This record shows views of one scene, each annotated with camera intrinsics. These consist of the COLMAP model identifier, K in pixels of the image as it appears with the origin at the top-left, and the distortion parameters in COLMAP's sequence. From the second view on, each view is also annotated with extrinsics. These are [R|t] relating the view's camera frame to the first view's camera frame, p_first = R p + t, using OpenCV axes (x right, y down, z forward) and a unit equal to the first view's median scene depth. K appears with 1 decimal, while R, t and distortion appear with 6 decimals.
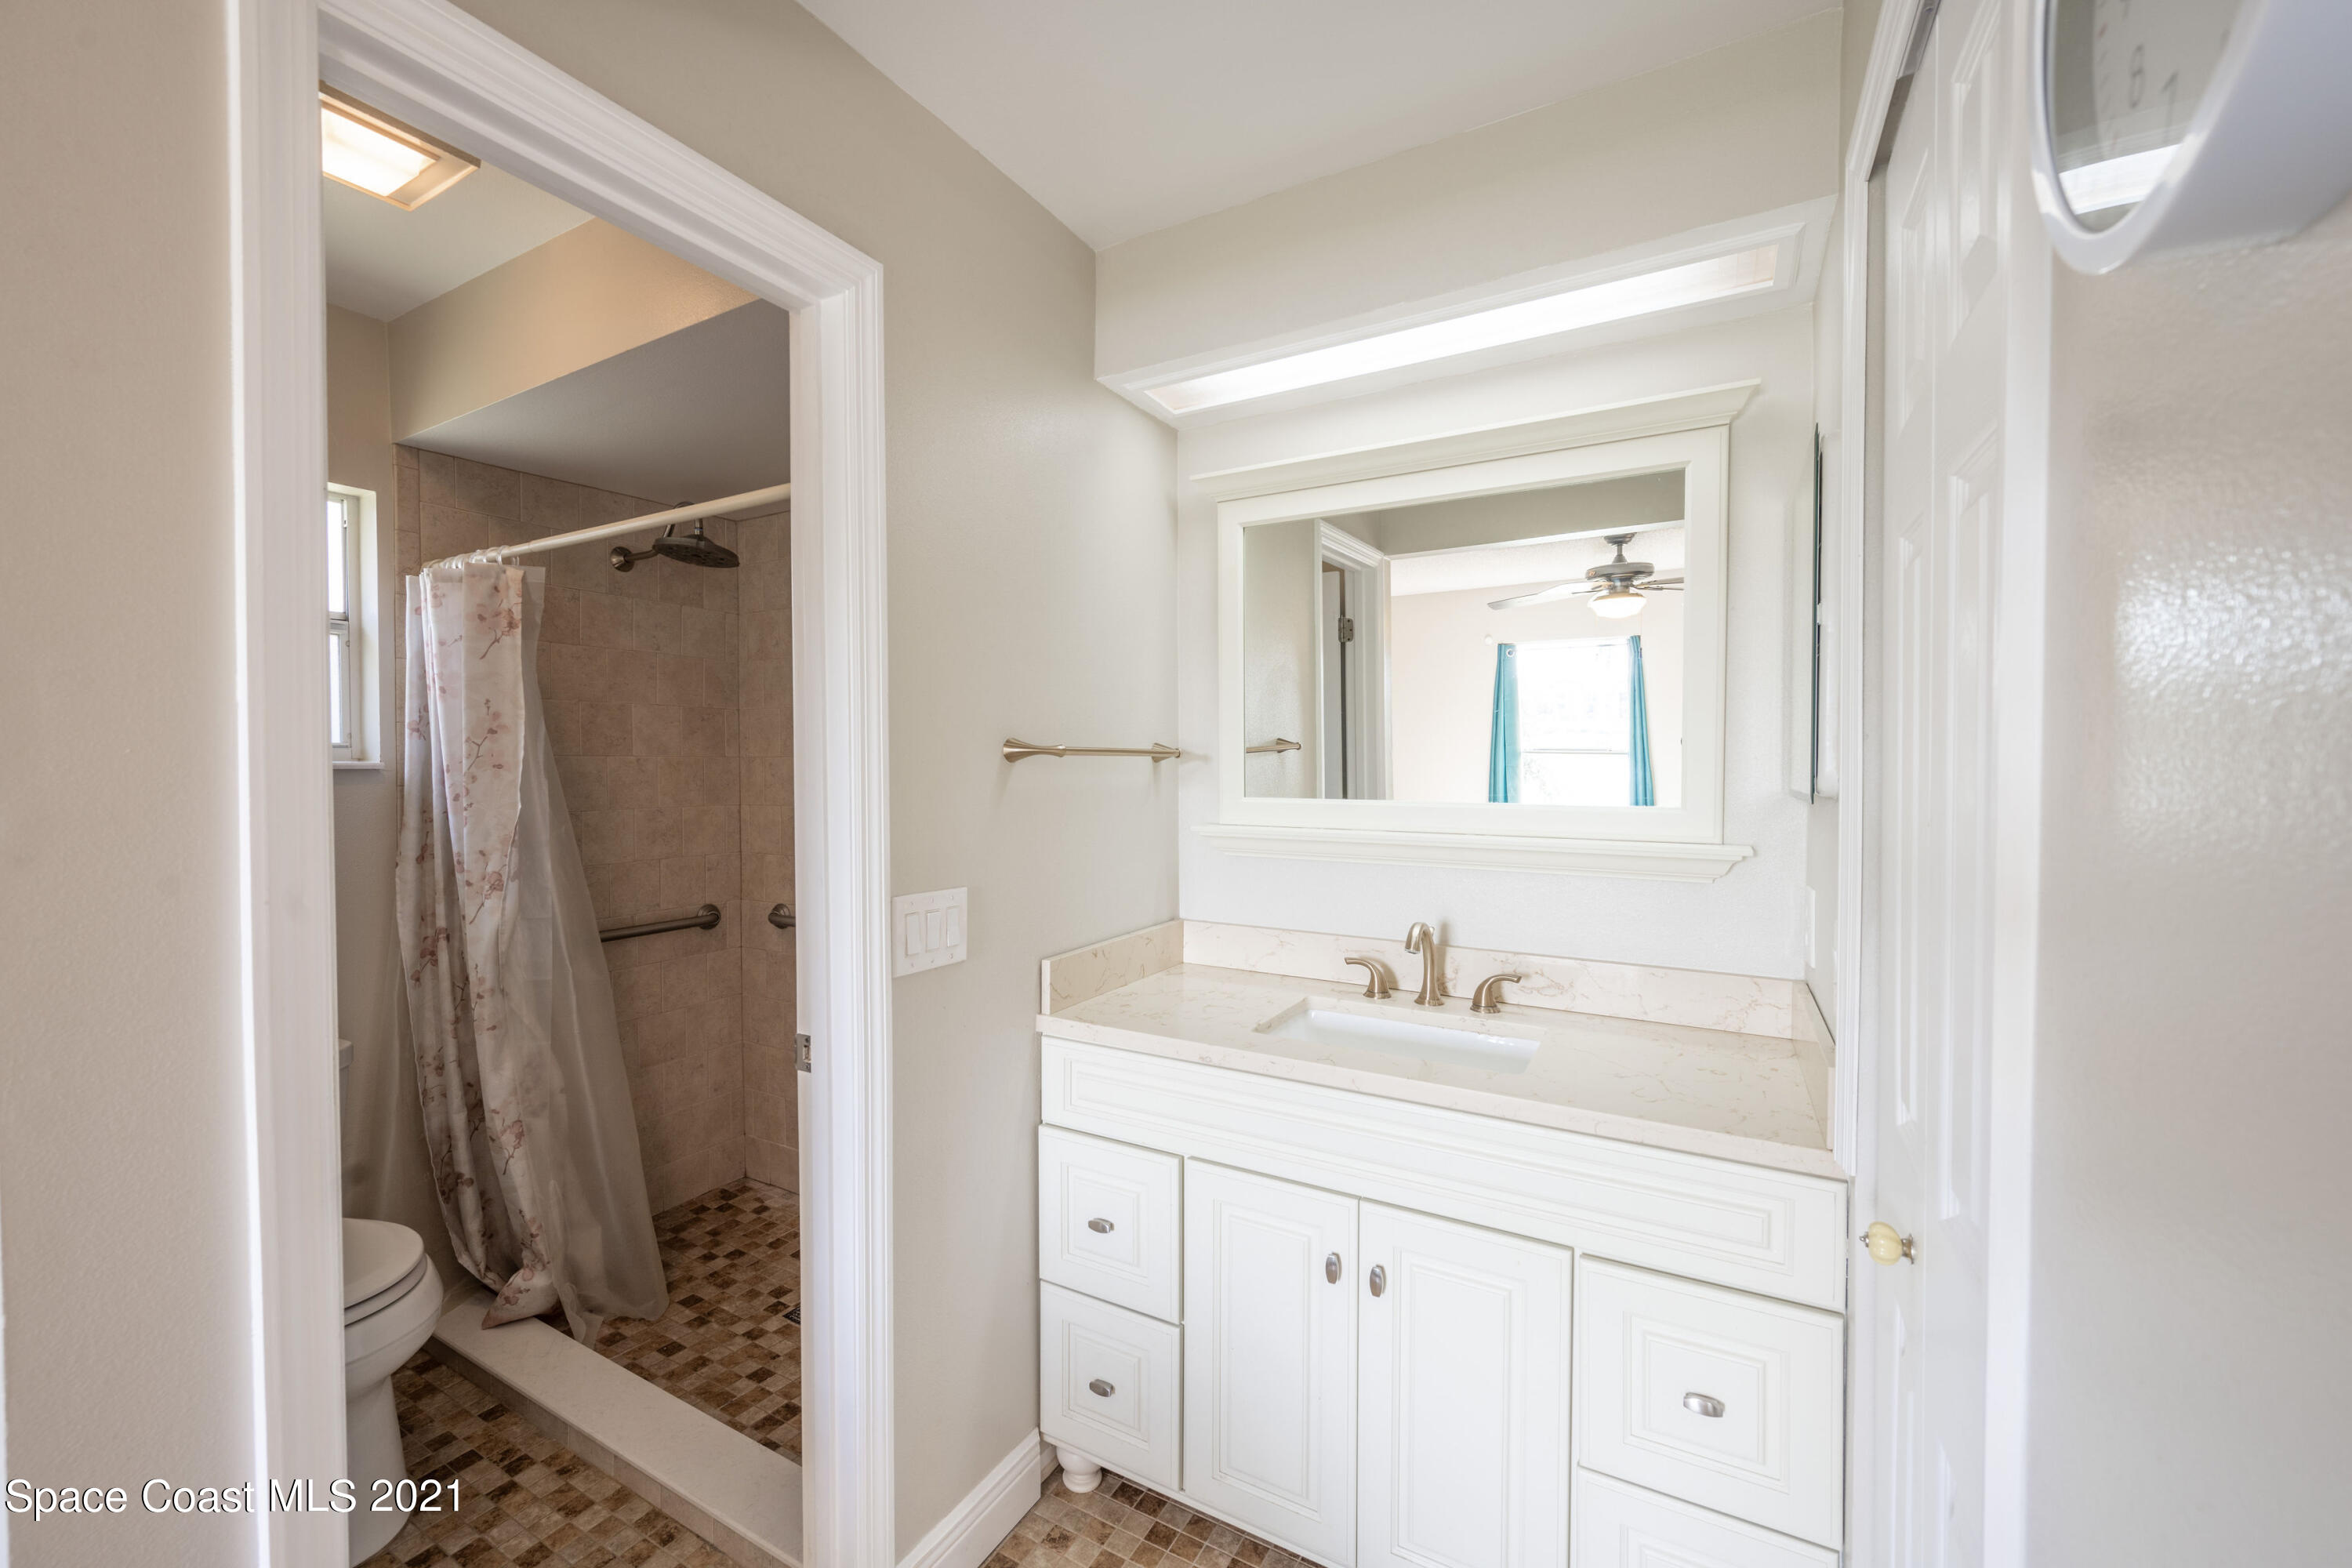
lens RADIAL K [[955.5, 0, 1112.9], [0, 955.5, 780.0], [0, 0, 1]] dist [-0.002730, -0.000180]
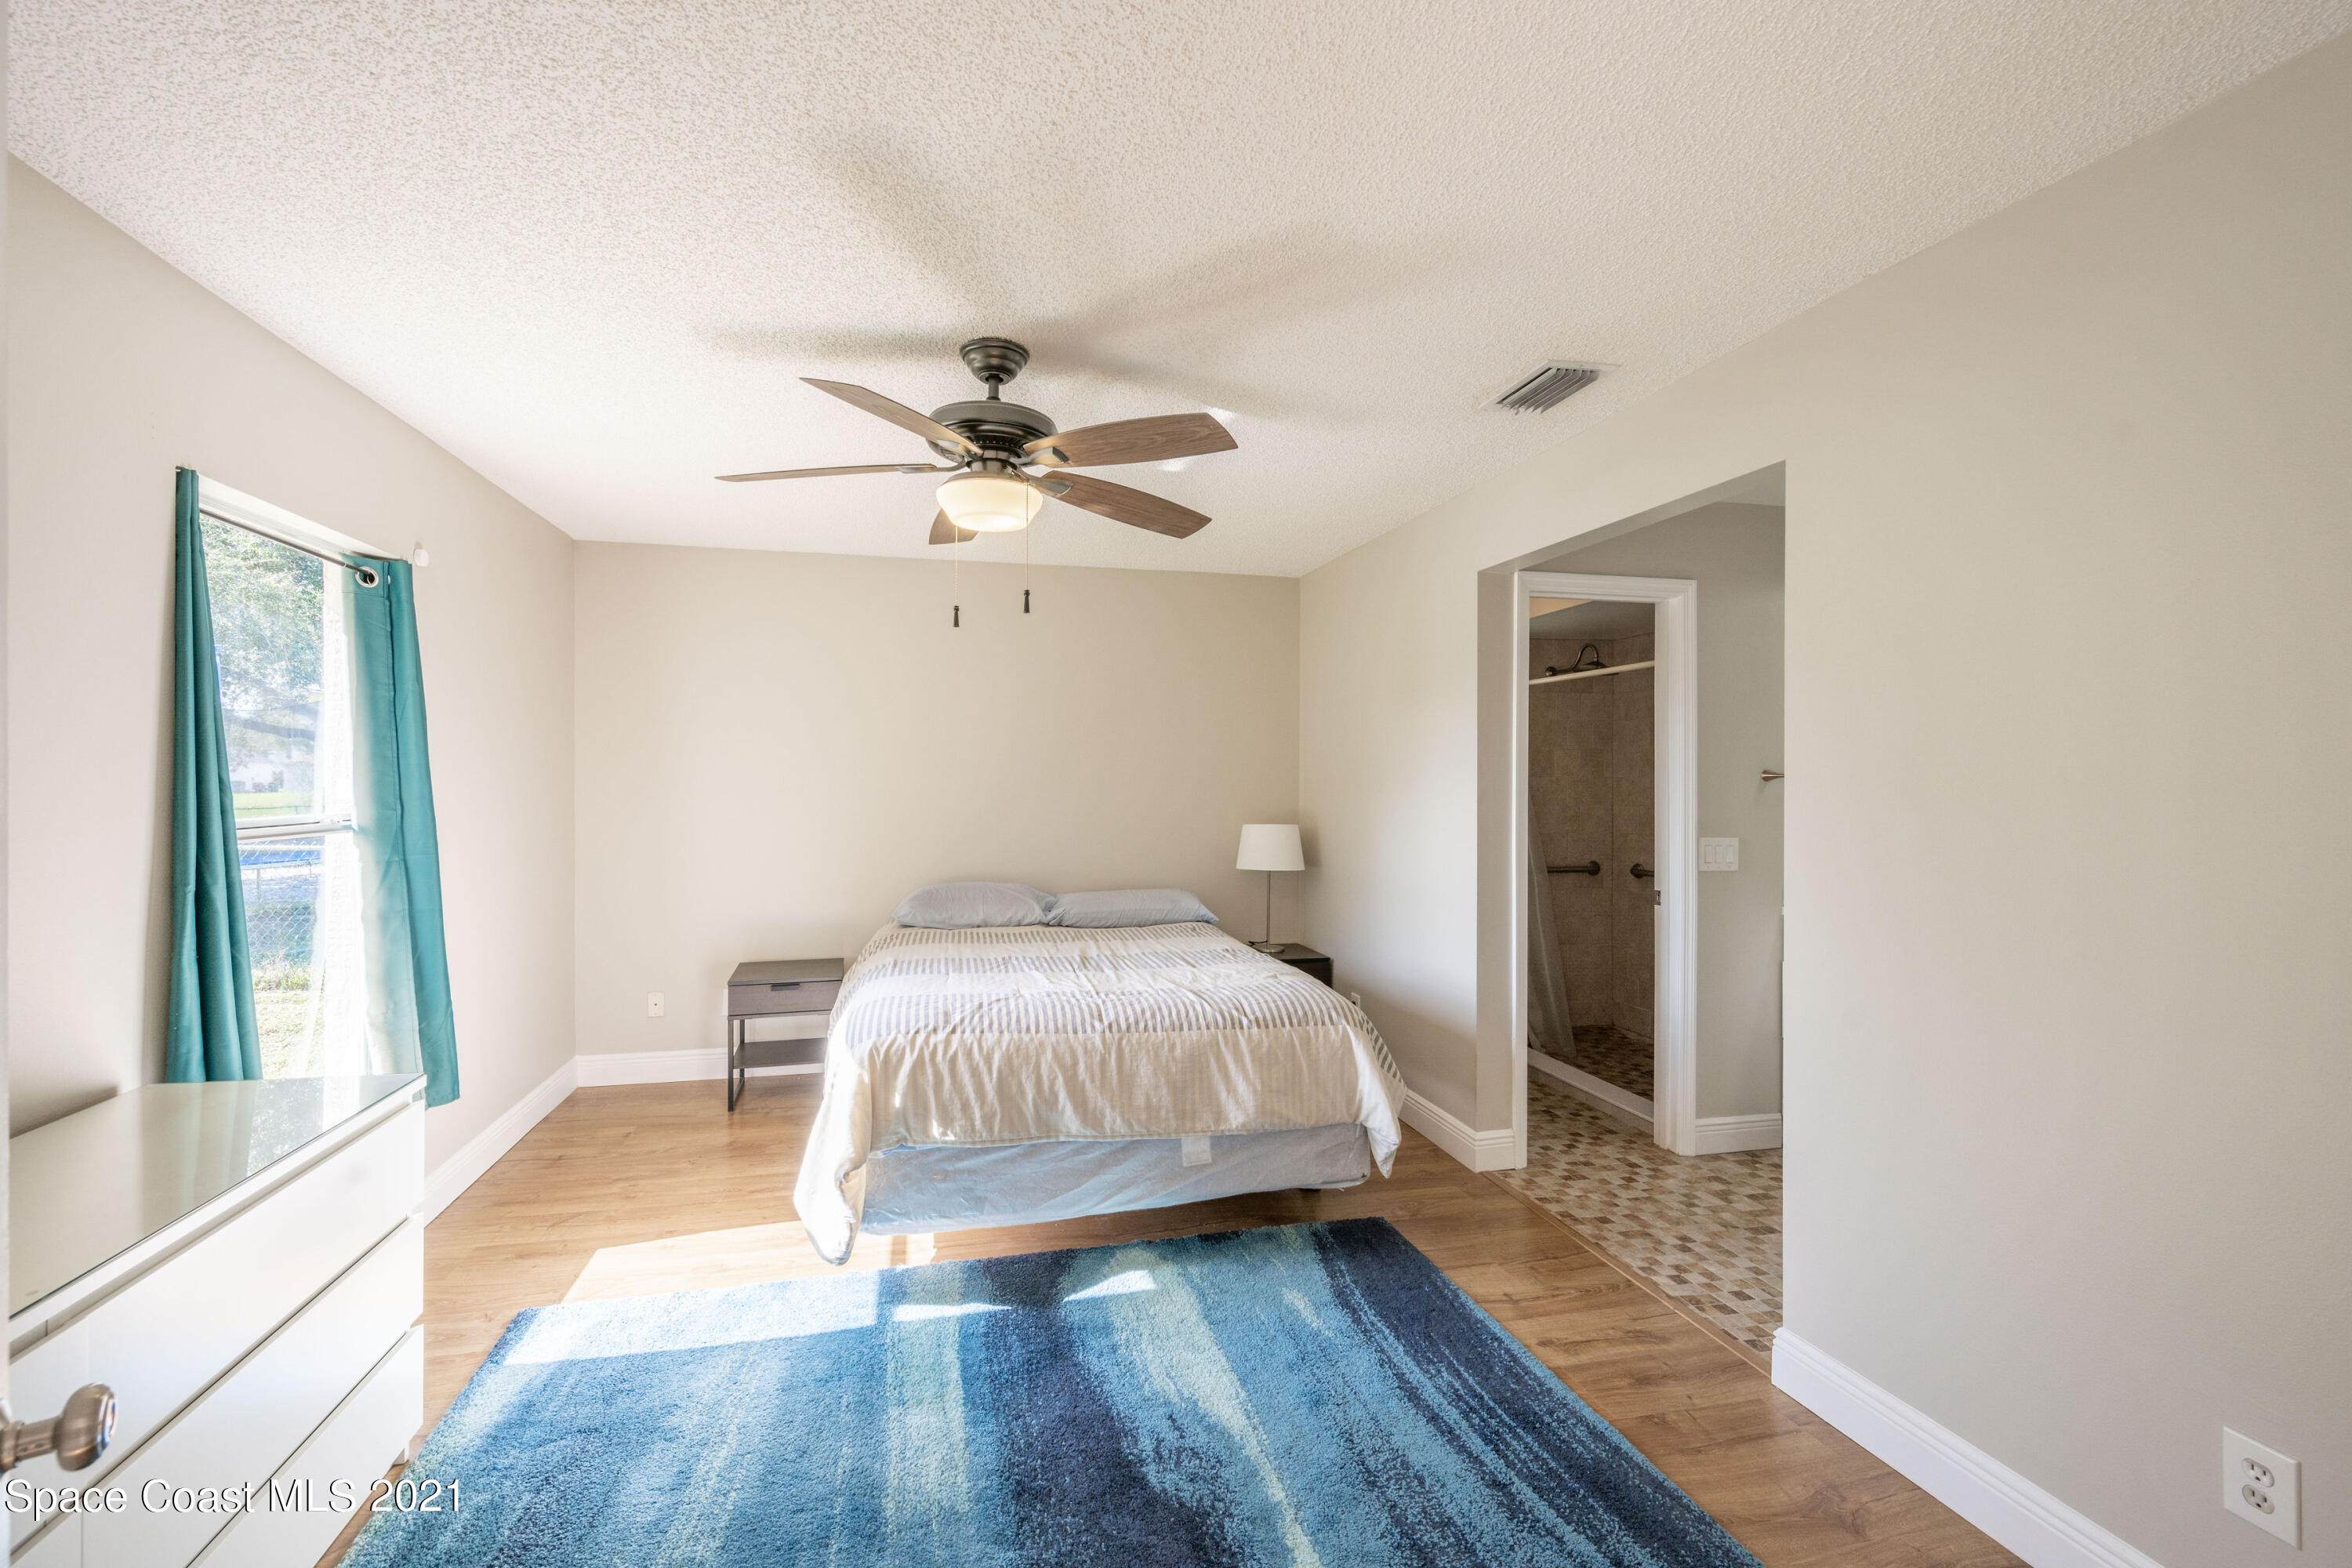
lens RADIAL K [[955.5, 0, 1112.9], [0, 955.5, 780.0], [0, 0, 1]] dist [-0.002730, -0.000180]
pose [[0.683879, 0.004870, -0.729579, 0.336904], [-0.017592, 0.999797, -0.009817, 0.018453], [0.729383, 0.019549, 0.683826, -1.131199]]
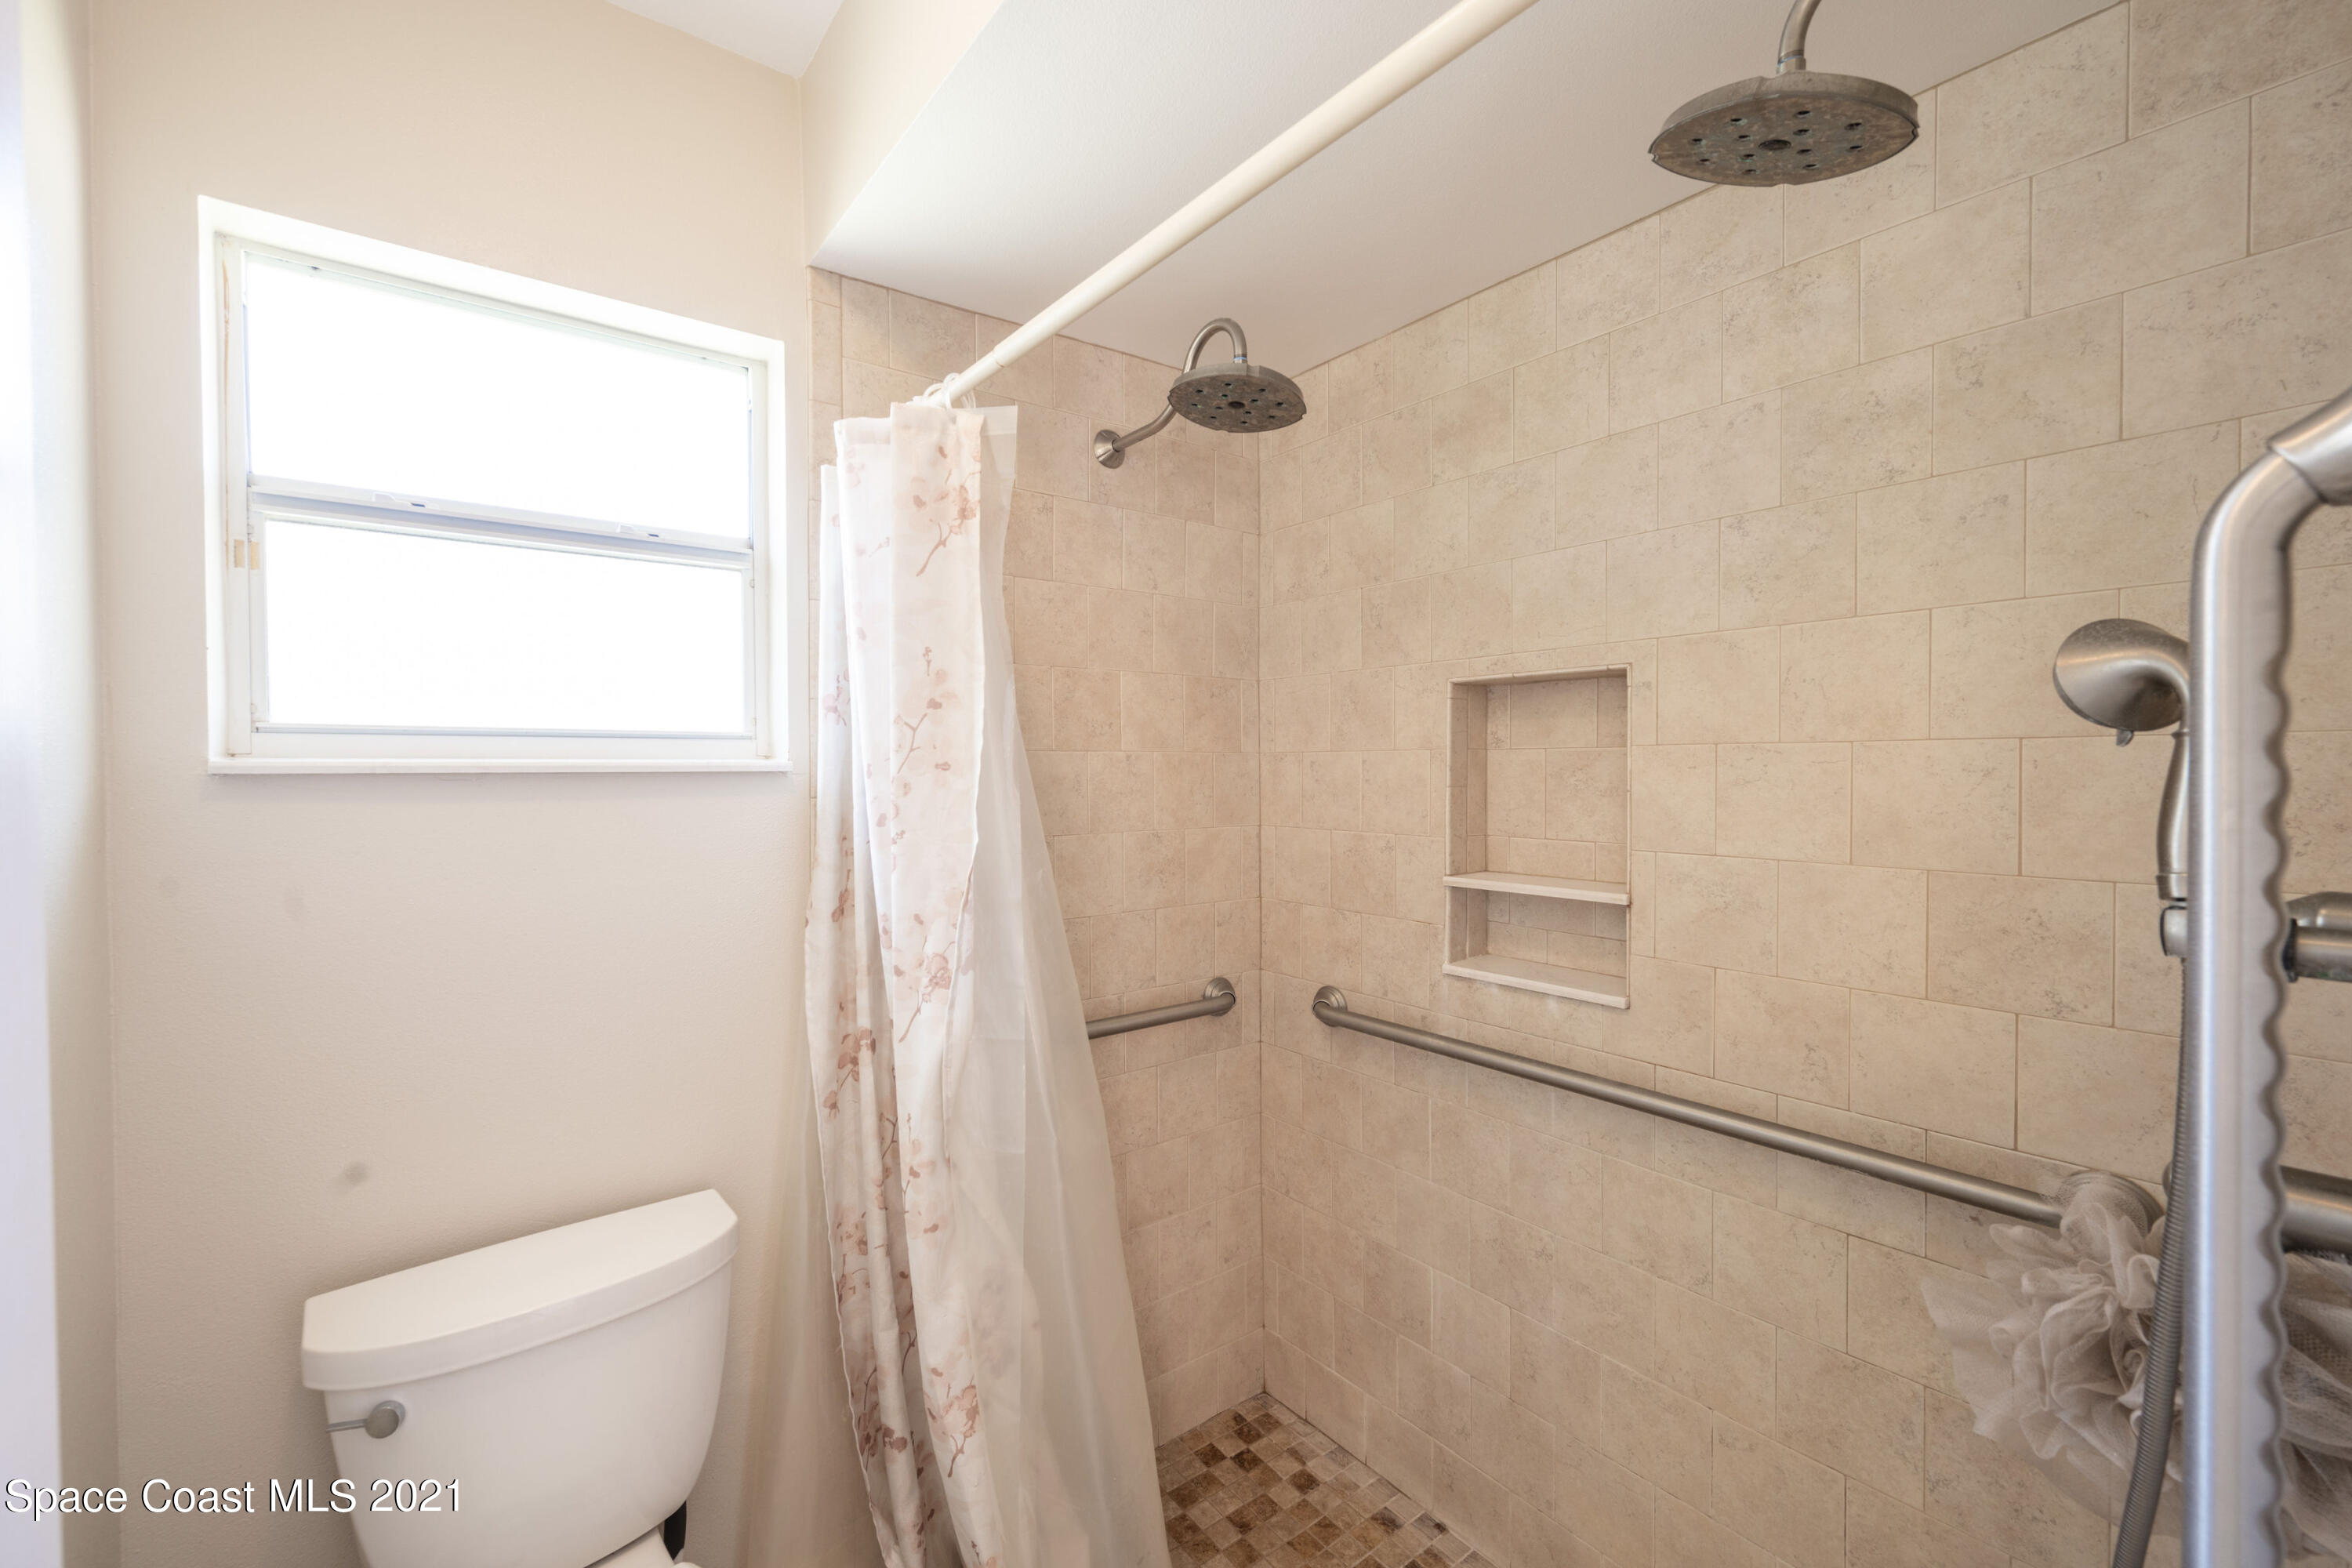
lens RADIAL K [[955.5, 0, 1112.9], [0, 955.5, 780.0], [0, 0, 1]] dist [-0.002730, -0.000180]
pose [[0.920443, 0.002844, -0.390865, -0.312423], [-0.003634, 0.999993, -0.001281, -0.005523], [0.390859, 0.002599, 0.920447, 0.490221]]
